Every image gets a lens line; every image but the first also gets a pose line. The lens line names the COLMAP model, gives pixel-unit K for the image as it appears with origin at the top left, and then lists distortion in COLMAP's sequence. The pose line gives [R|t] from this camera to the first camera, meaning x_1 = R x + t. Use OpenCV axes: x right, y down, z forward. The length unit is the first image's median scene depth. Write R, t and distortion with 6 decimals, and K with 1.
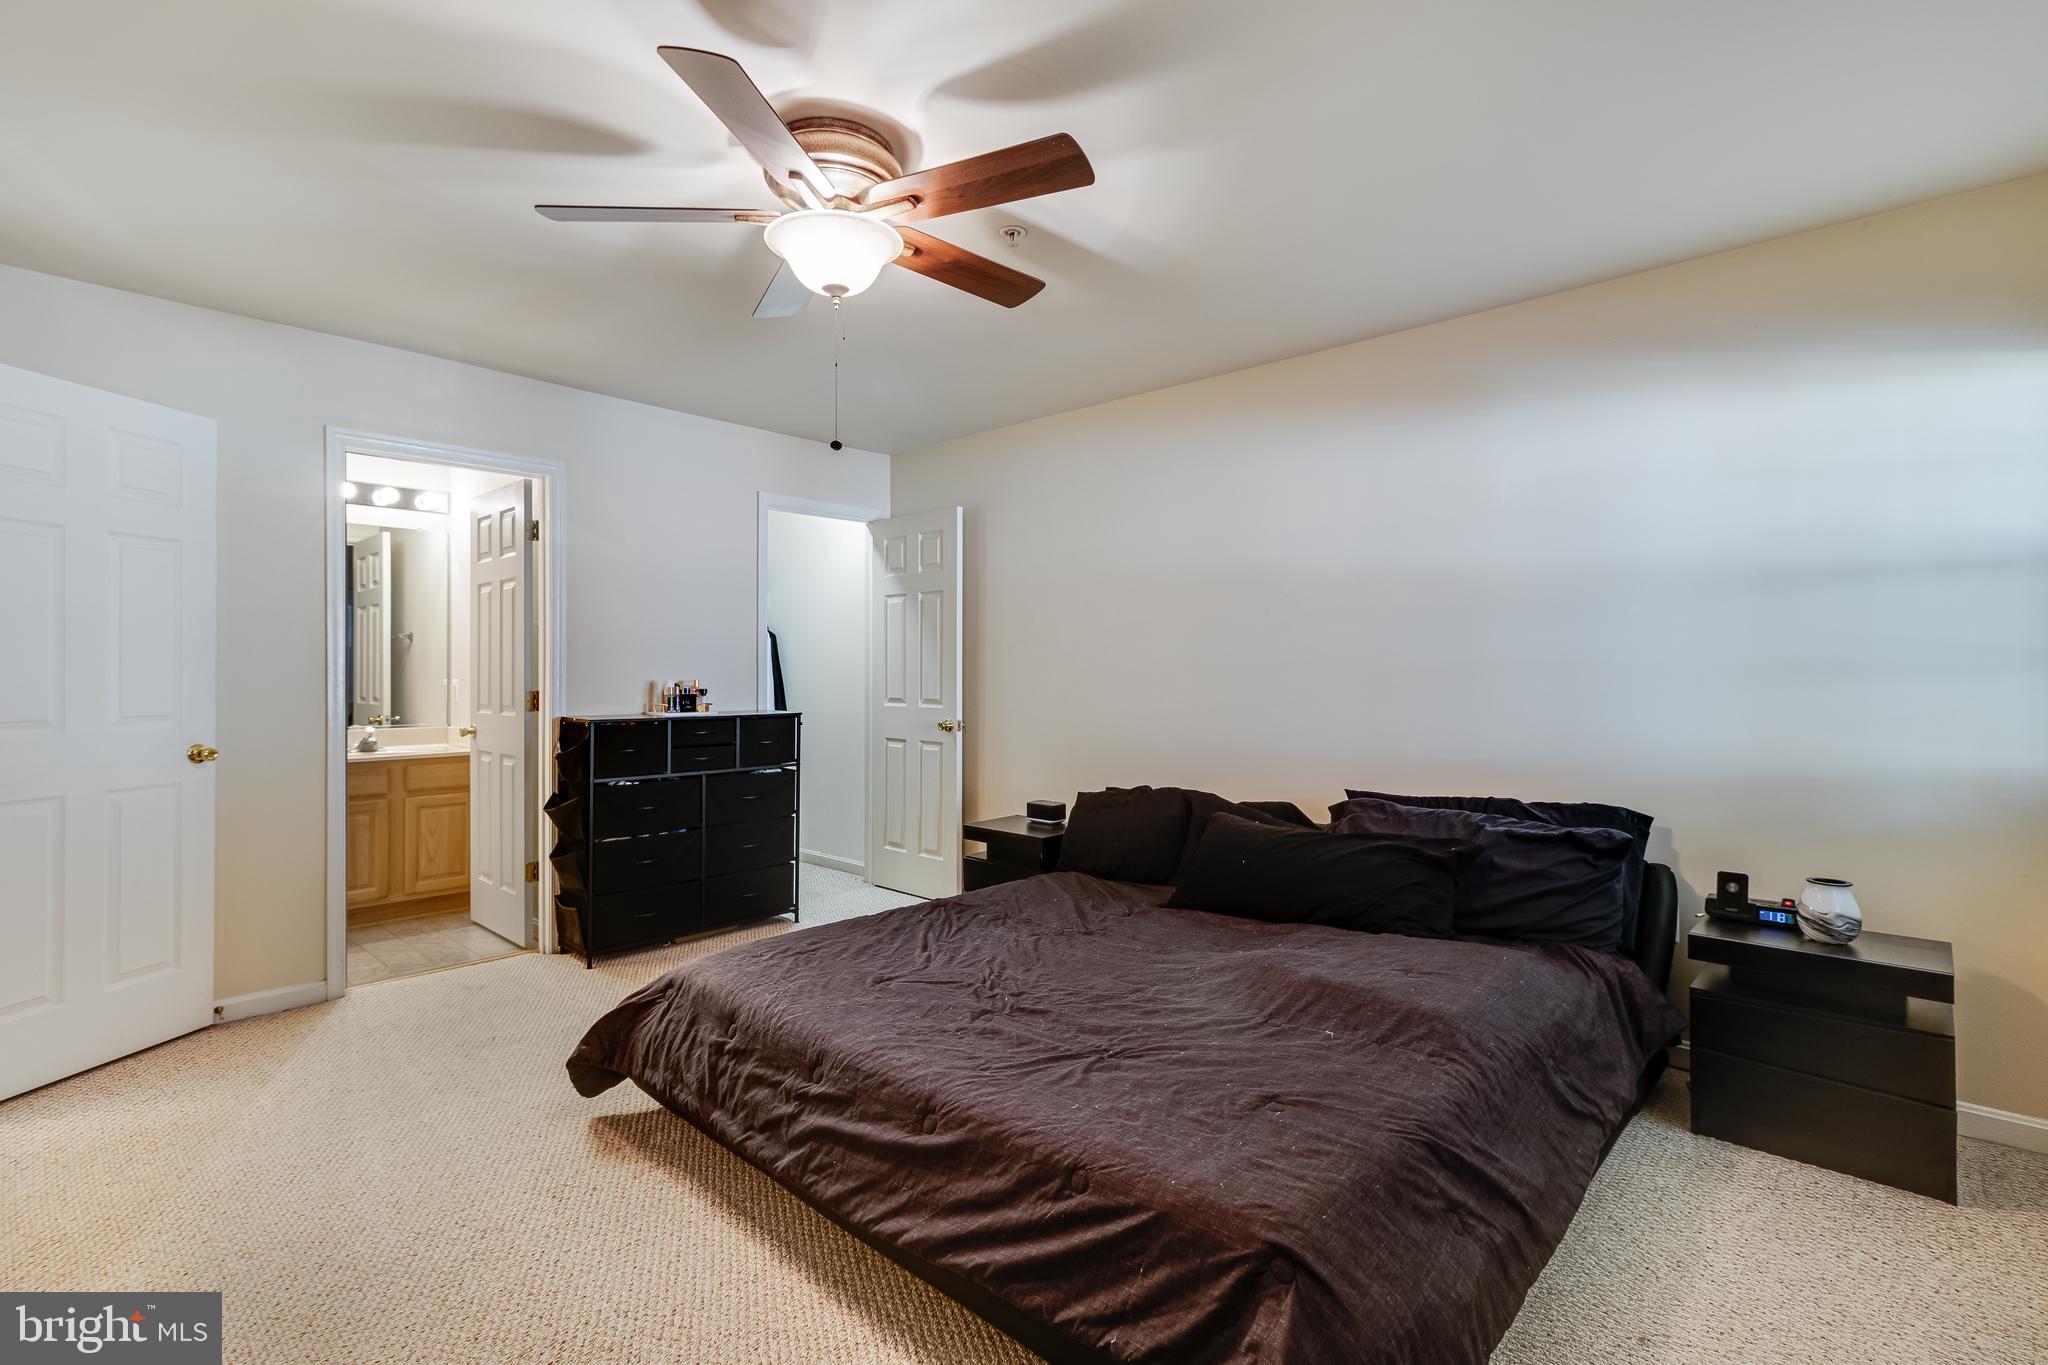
lens RADIAL K [[951.6, 0, 1034.1], [0, 951.6, 679.9], [0, 0, 1]] dist [0.003182, 0.000689]
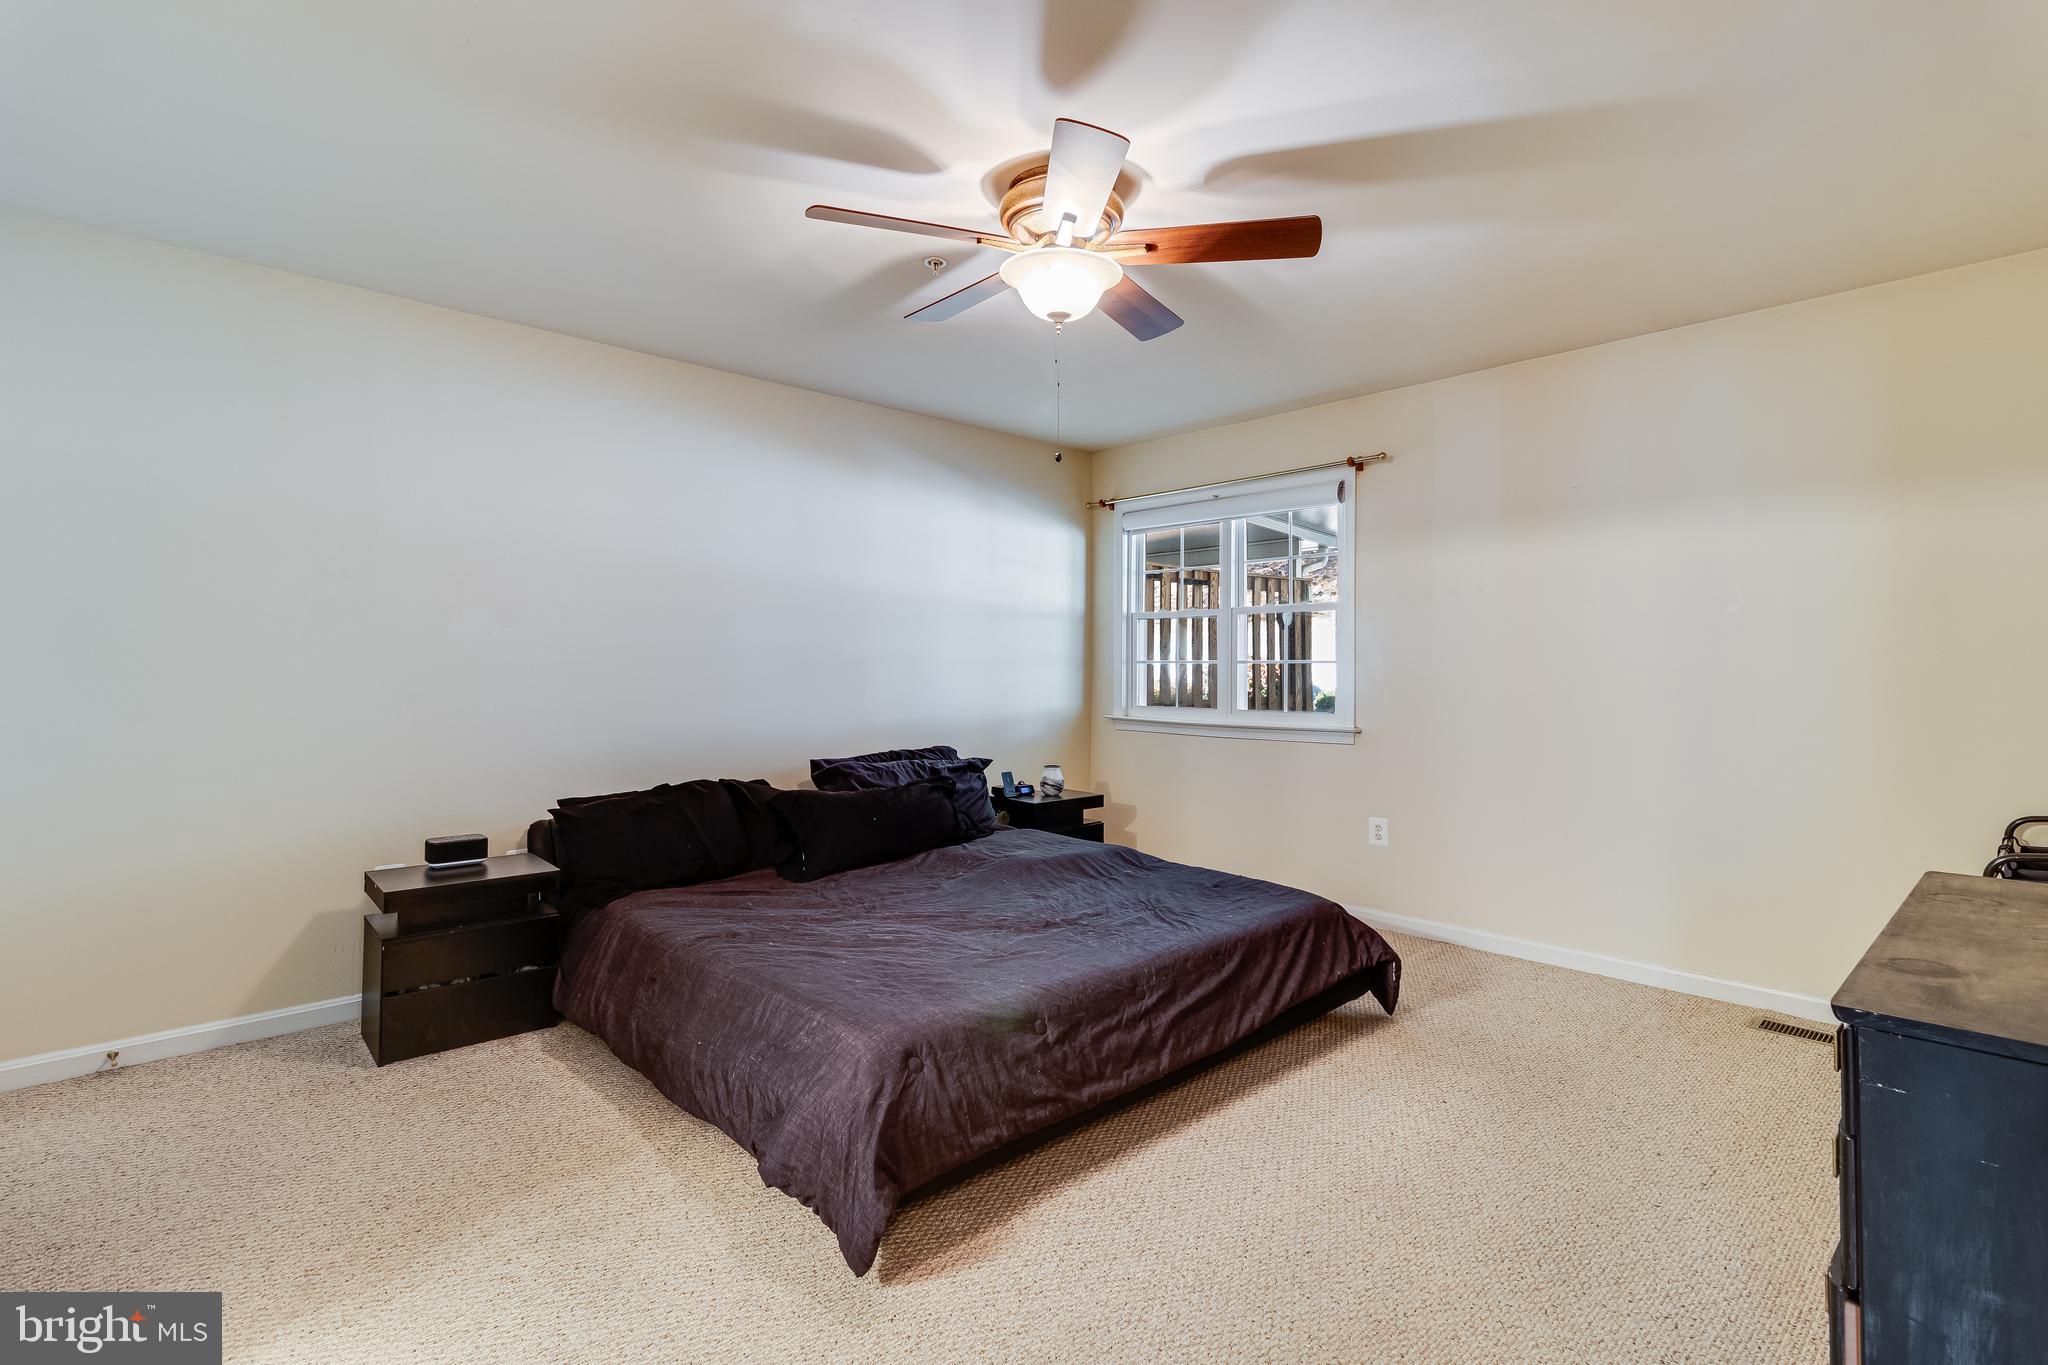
lens RADIAL K [[951.6, 0, 1034.1], [0, 951.6, 679.9], [0, 0, 1]] dist [0.003182, 0.000689]
pose [[0.079043, -0.015129, 0.996756, -1.435773], [0.001482, 0.999886, 0.015059, -0.007041], [-0.996870, 0.000287, 0.079056, 1.026707]]
